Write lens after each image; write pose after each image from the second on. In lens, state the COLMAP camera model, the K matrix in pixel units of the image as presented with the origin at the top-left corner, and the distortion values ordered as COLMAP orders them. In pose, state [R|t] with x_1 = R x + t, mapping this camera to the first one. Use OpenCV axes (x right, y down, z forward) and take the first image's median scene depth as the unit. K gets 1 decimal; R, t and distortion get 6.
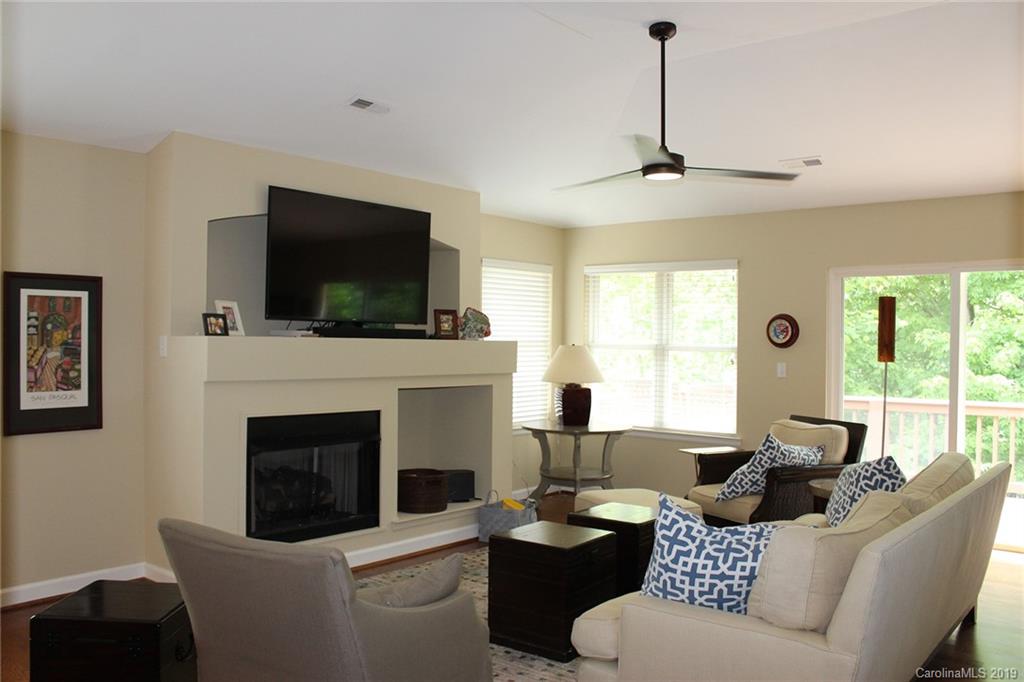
lens RADIAL K [[884.2, 0, 511.4], [0, 884.2, 341.5], [0, 0, 1]] dist [0.003916, 0.000002]
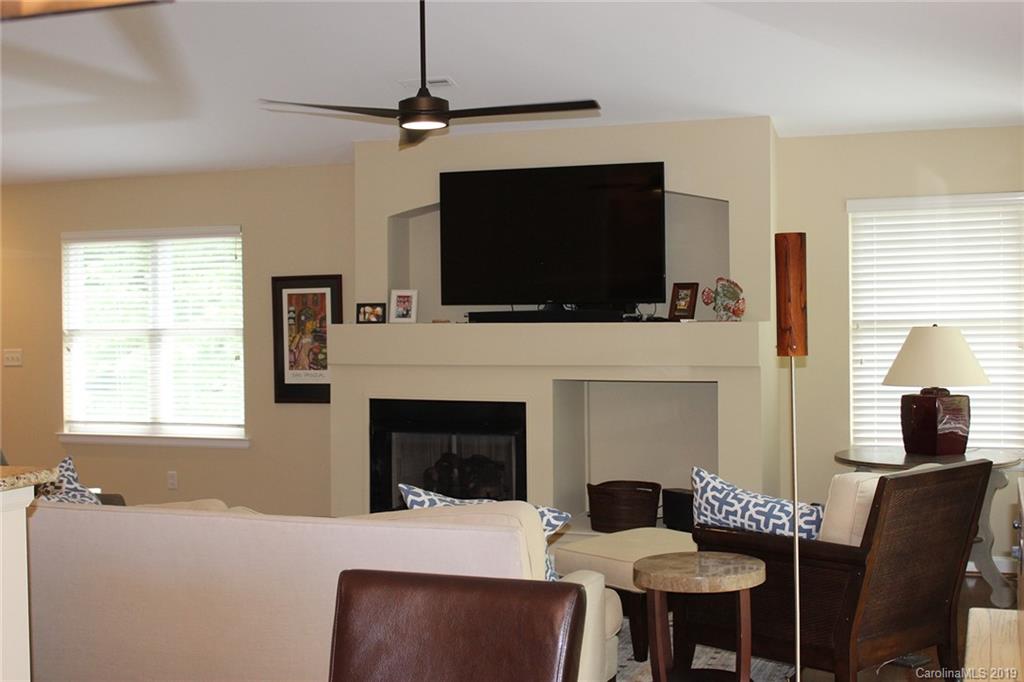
lens RADIAL K [[1366.2, 0, 511.5], [0, 1366.2, 340.8], [0, 0, 1]] dist [0.005436, 0.000000]
pose [[0.349034, 0.001383, -0.937109, 1.358385], [0.014472, 0.999872, 0.006866, 0.006181], [0.936998, -0.015958, 0.348969, 0.594188]]
